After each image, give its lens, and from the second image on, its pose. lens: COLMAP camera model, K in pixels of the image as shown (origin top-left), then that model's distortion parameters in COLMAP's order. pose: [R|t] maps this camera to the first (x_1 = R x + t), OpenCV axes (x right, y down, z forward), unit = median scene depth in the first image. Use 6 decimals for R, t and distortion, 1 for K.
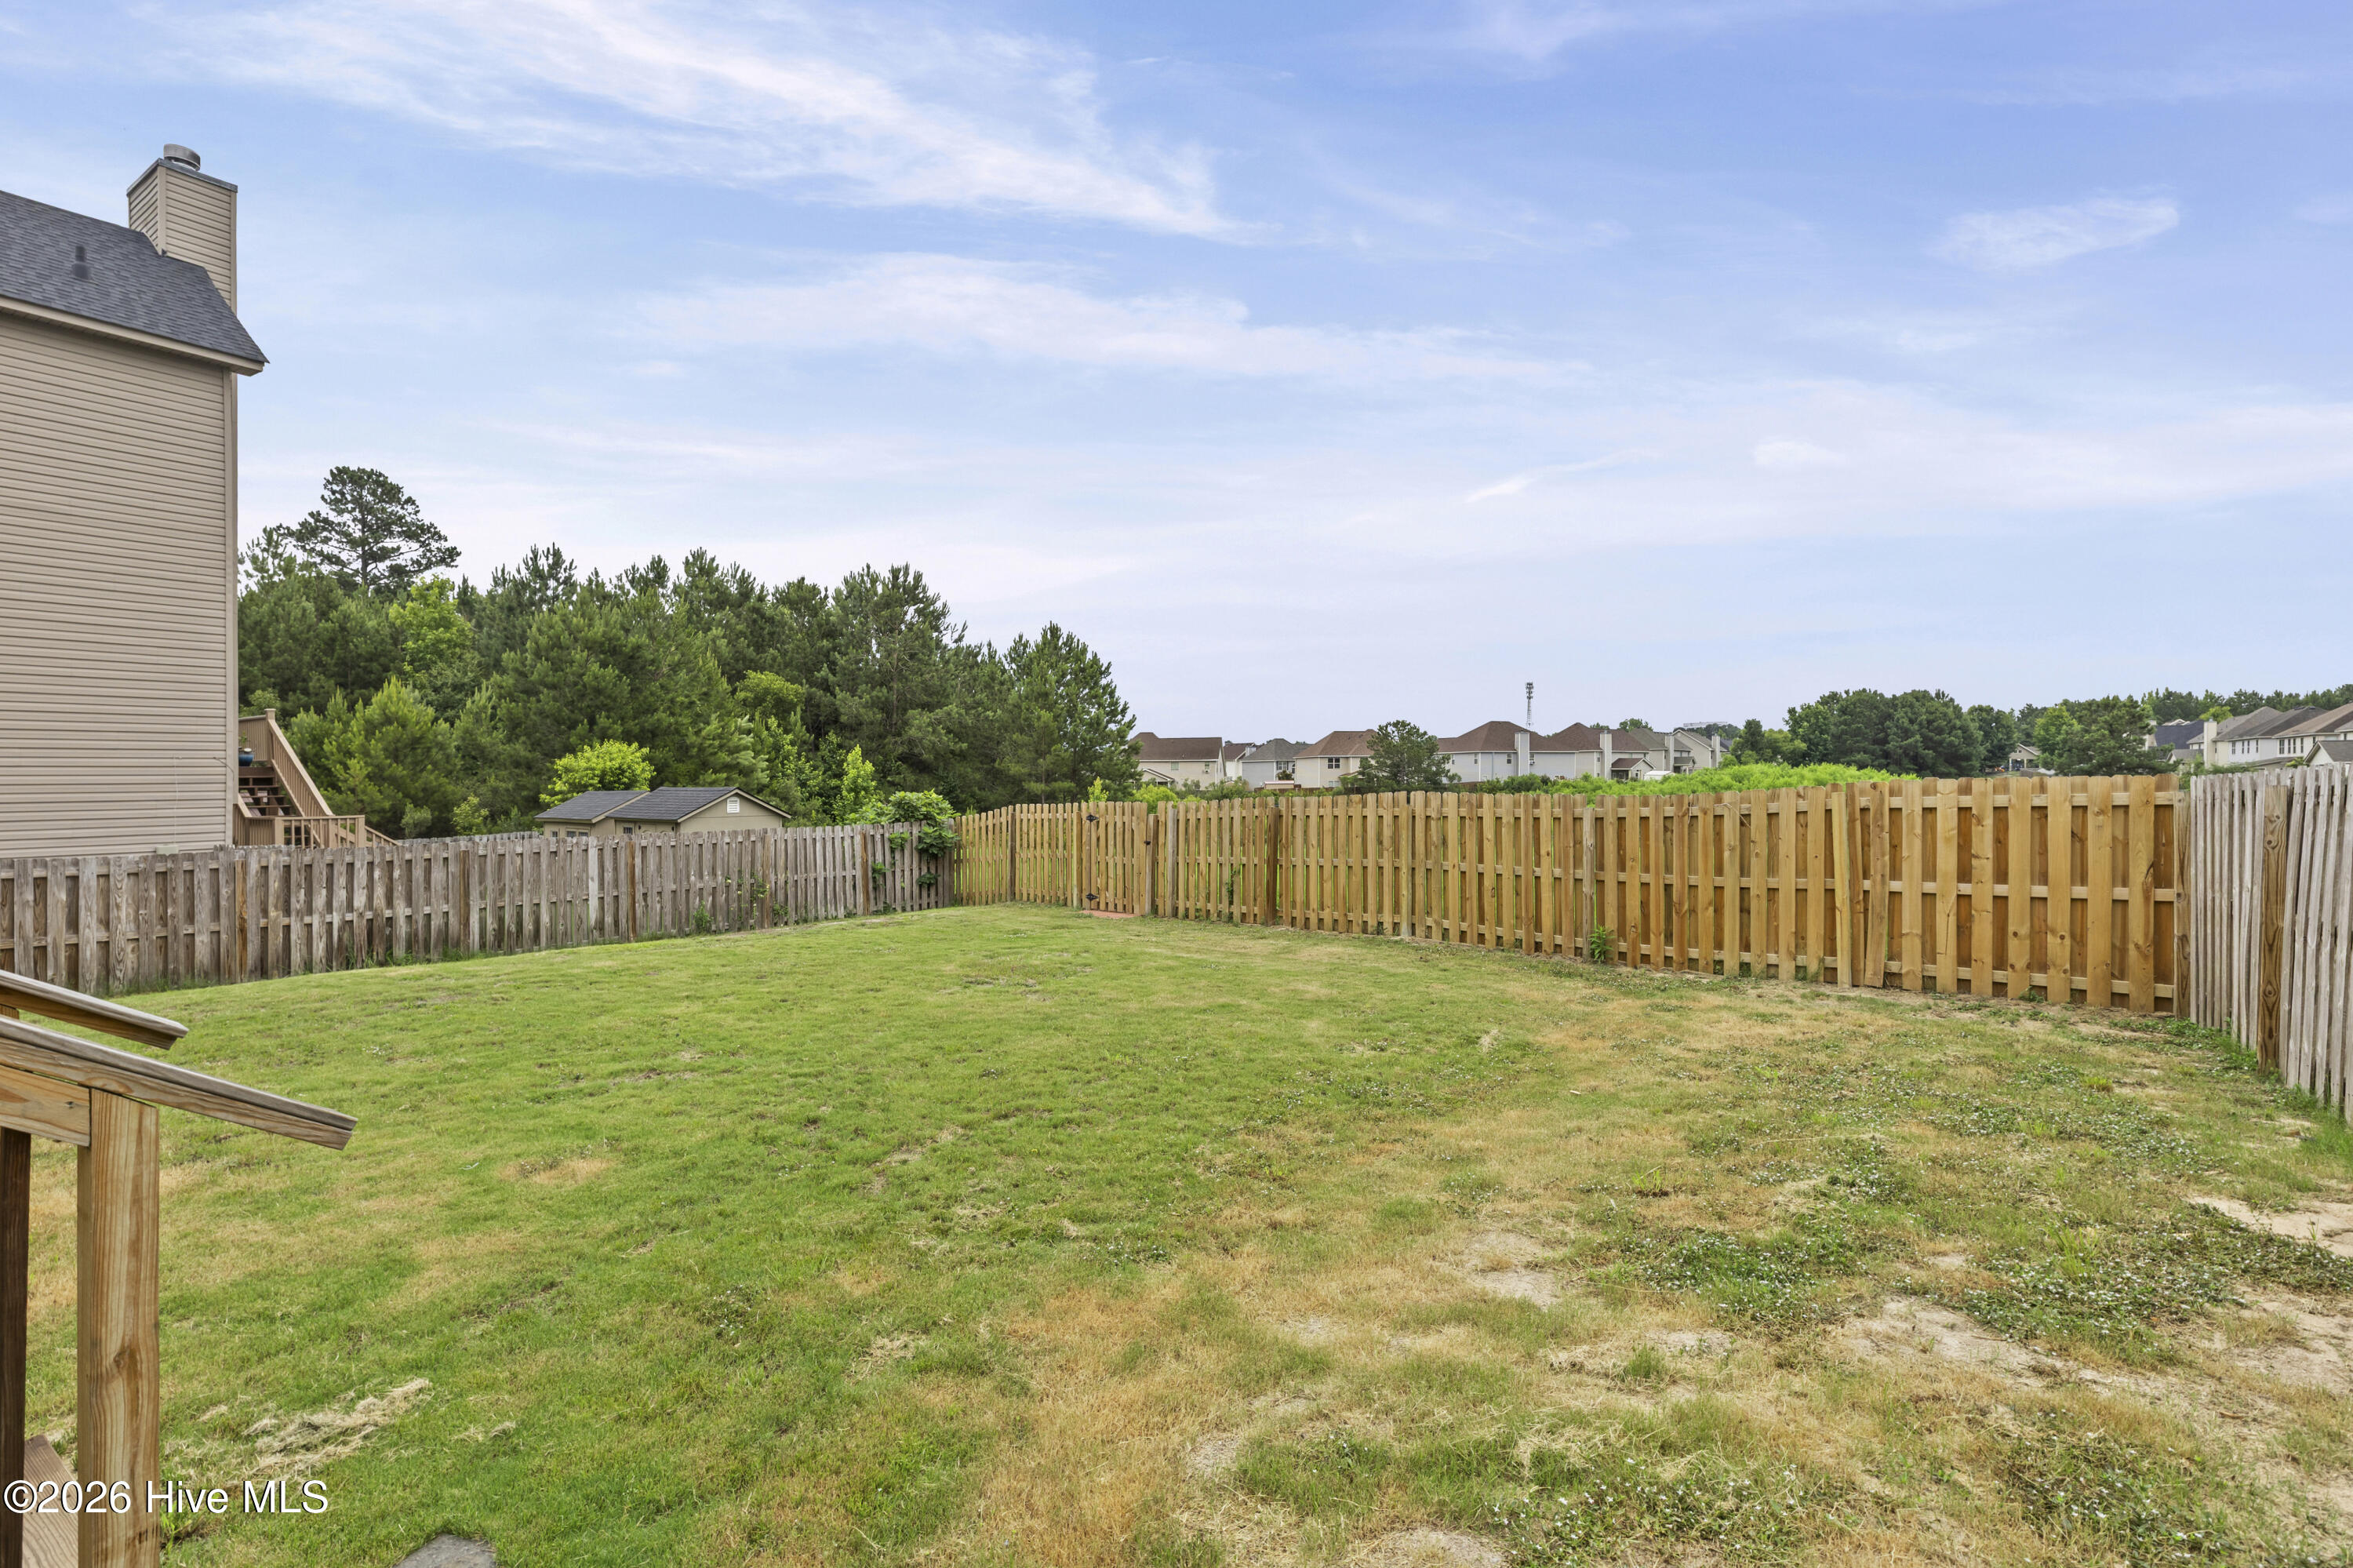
lens RADIAL K [[1066.7, 0, 1180.6], [0, 1066.7, 776.5], [0, 0, 1]] dist [0.009791, -0.000724]
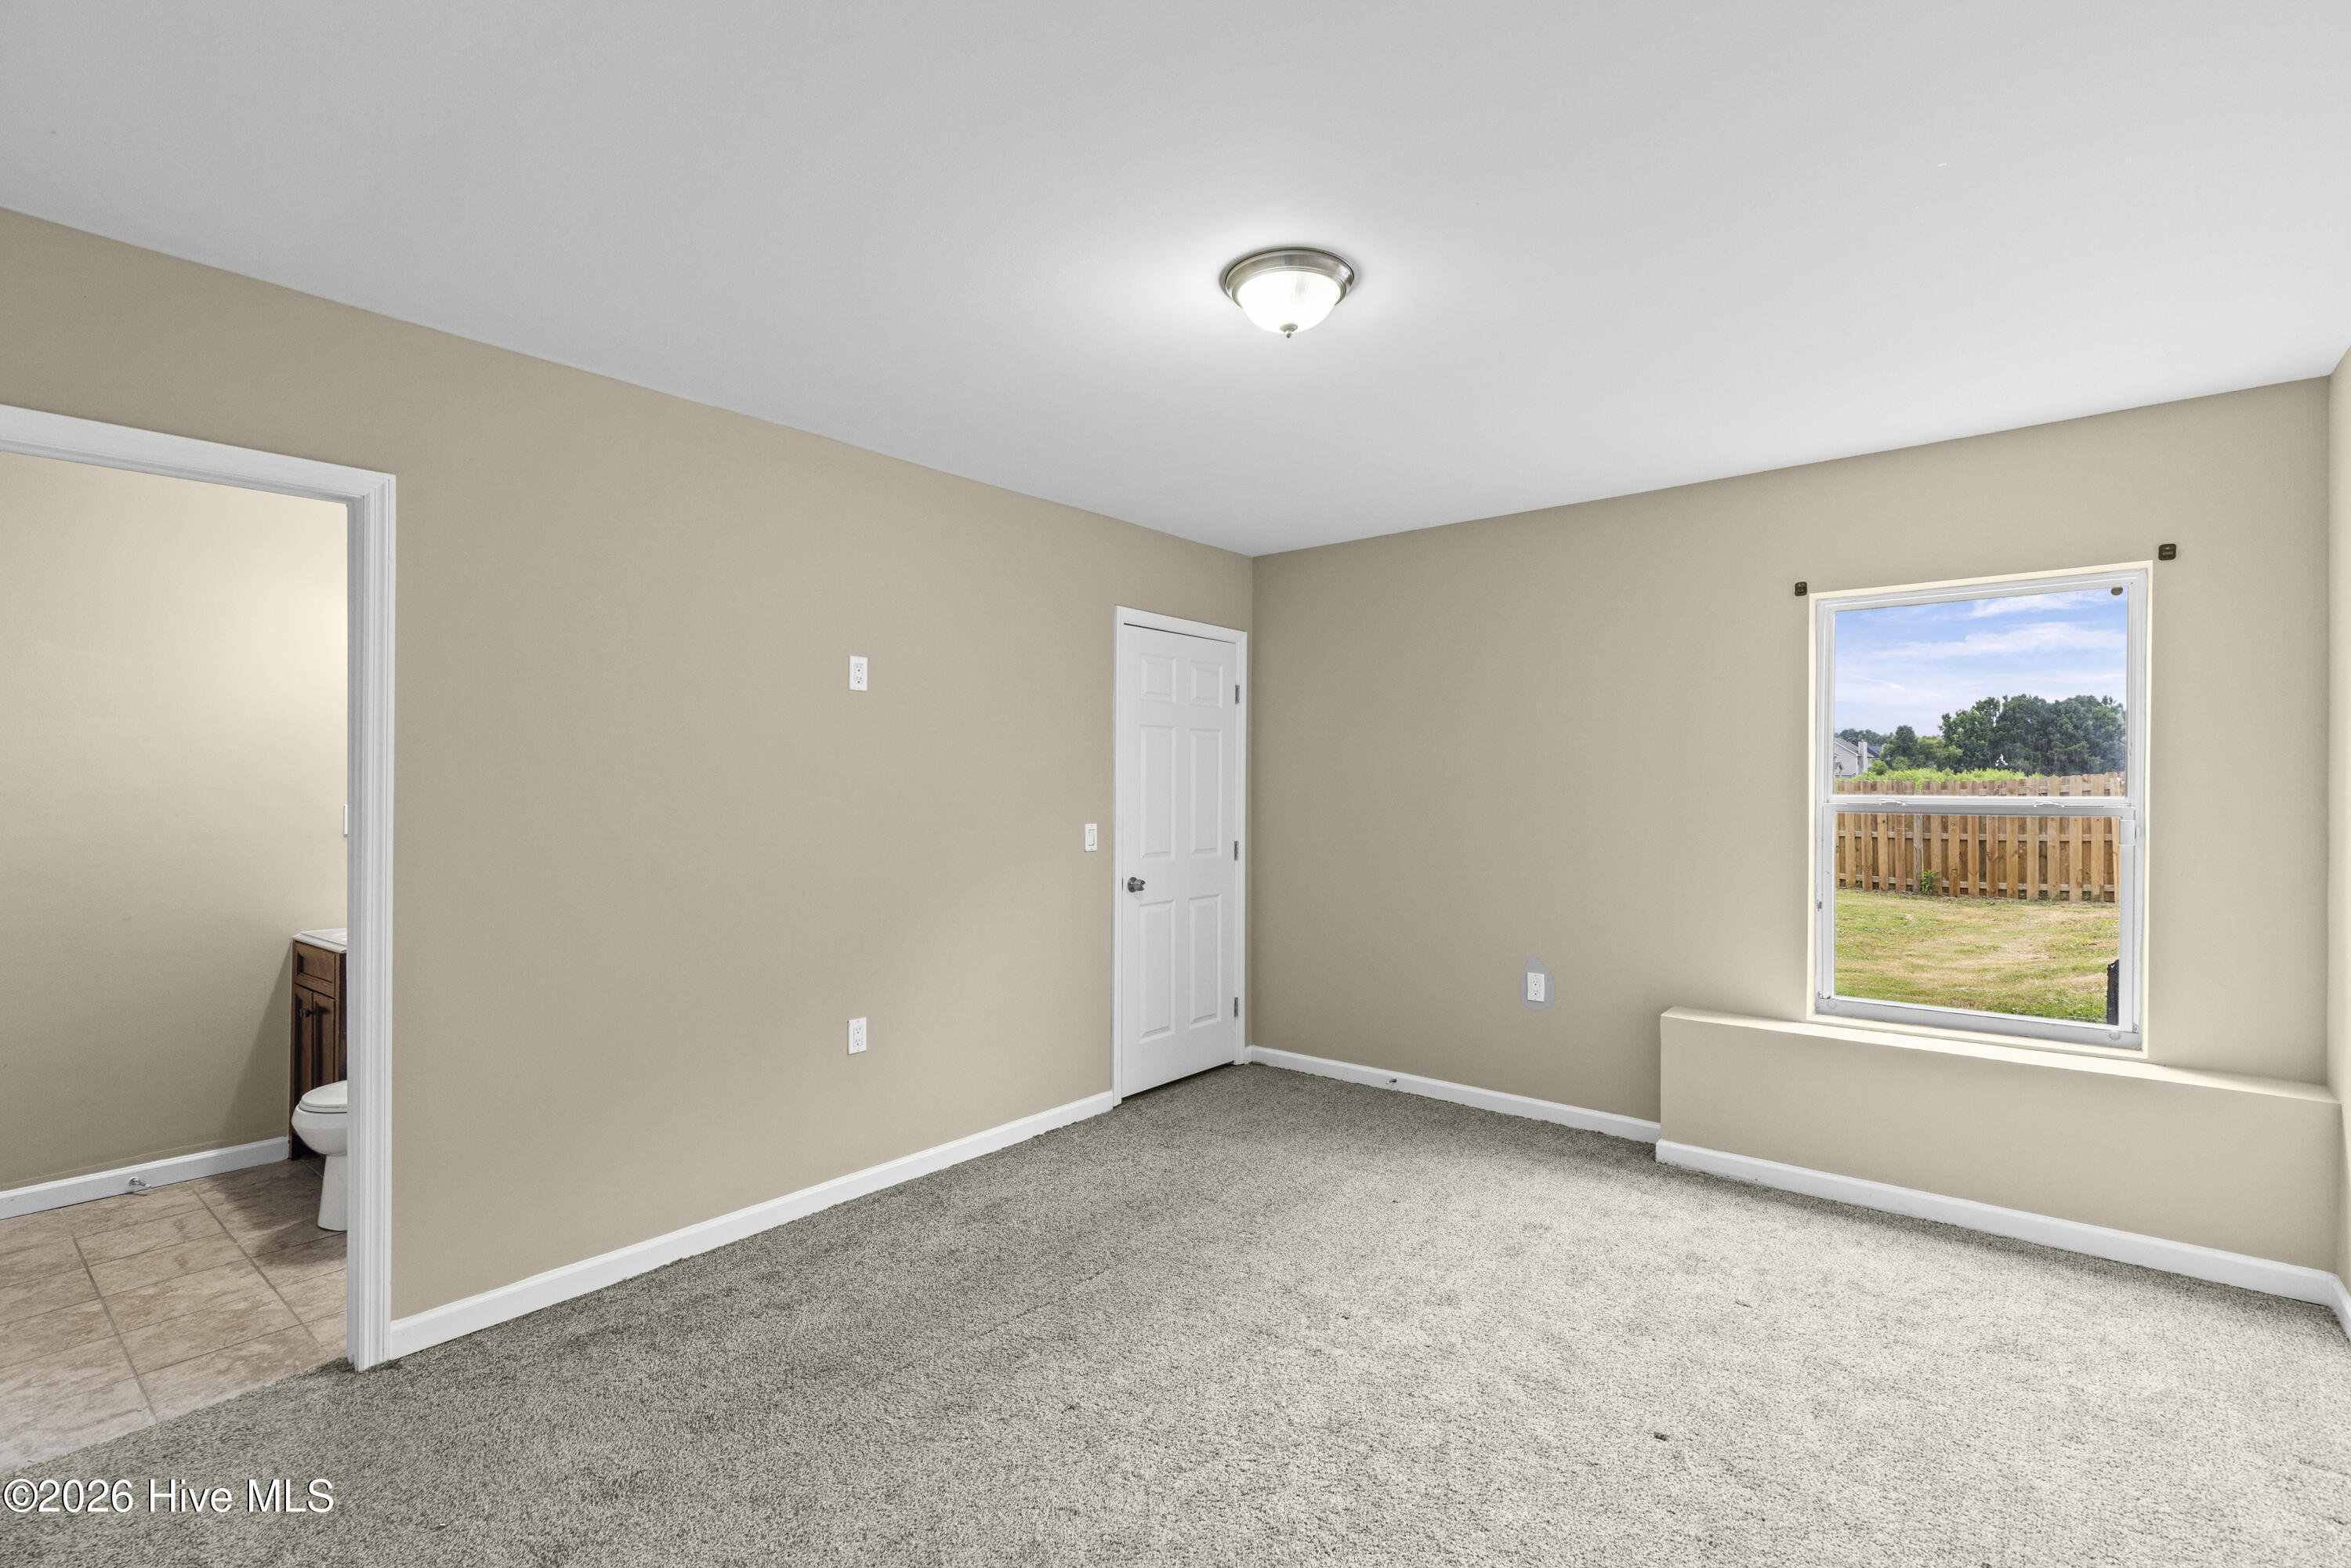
lens RADIAL K [[1065.7, 0, 1170.4], [0, 1065.7, 785.7], [0, 0, 1]] dist [0.009791, -0.000724]
pose [[0.995798, 0.002657, -0.091543, -0.509582], [-0.002479, 0.999995, 0.002060, 0.023393], [0.091548, -0.001824, 0.995799, -0.562339]]
